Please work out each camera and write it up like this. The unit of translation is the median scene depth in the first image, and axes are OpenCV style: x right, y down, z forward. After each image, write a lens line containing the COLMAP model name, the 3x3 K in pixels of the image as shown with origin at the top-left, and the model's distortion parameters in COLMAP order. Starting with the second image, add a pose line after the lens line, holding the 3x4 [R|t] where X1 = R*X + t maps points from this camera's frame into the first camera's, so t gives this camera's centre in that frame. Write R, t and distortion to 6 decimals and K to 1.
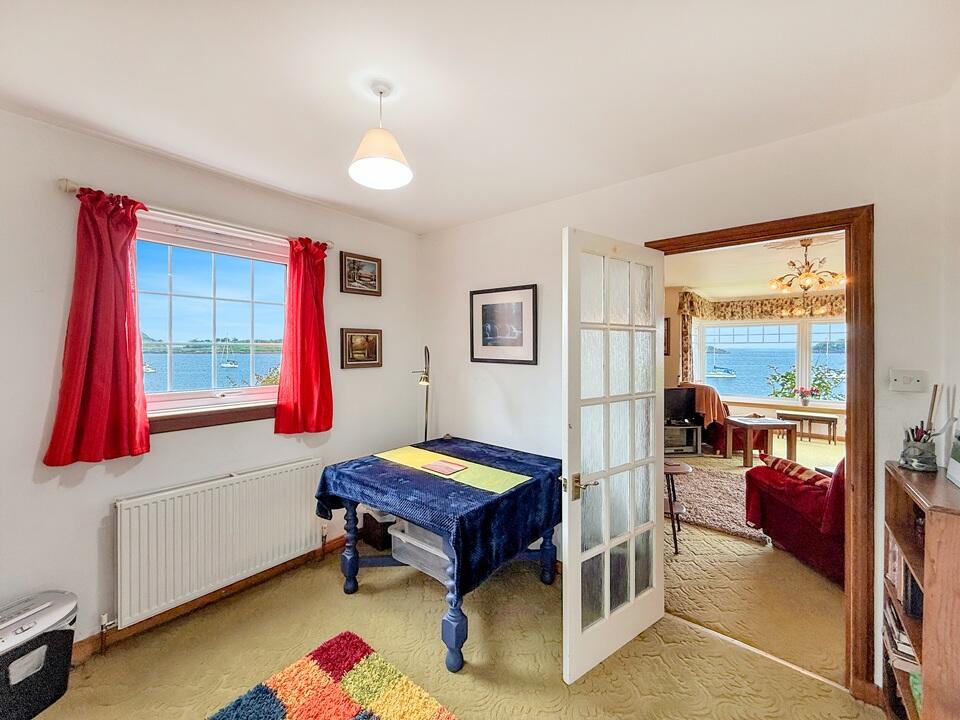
lens RADIAL K [[383.6, 0, 478.1], [0, 383.6, 354.0], [0, 0, 1]] dist [0.001671, 0.000140]
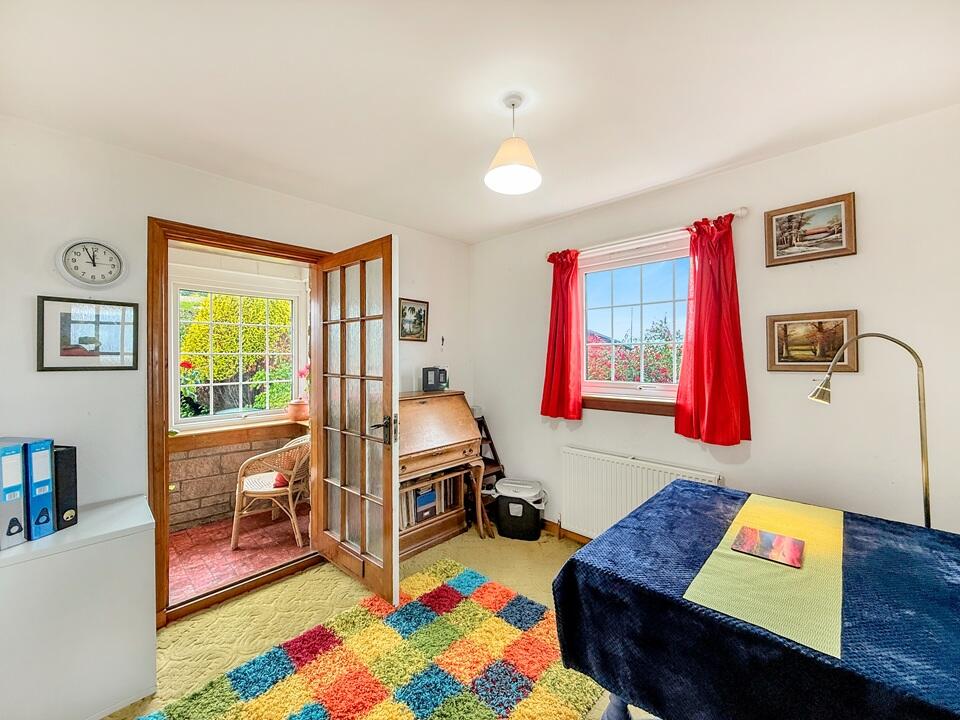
lens RADIAL K [[385.0, 0, 478.1], [0, 385.0, 356.2], [0, 0, 1]] dist [0.003965, -0.000272]
pose [[-0.073612, -0.000638, -0.997287, 0.423961], [-0.002714, 0.999996, -0.000439, 0.011536], [0.997283, 0.002675, -0.073614, 0.496888]]
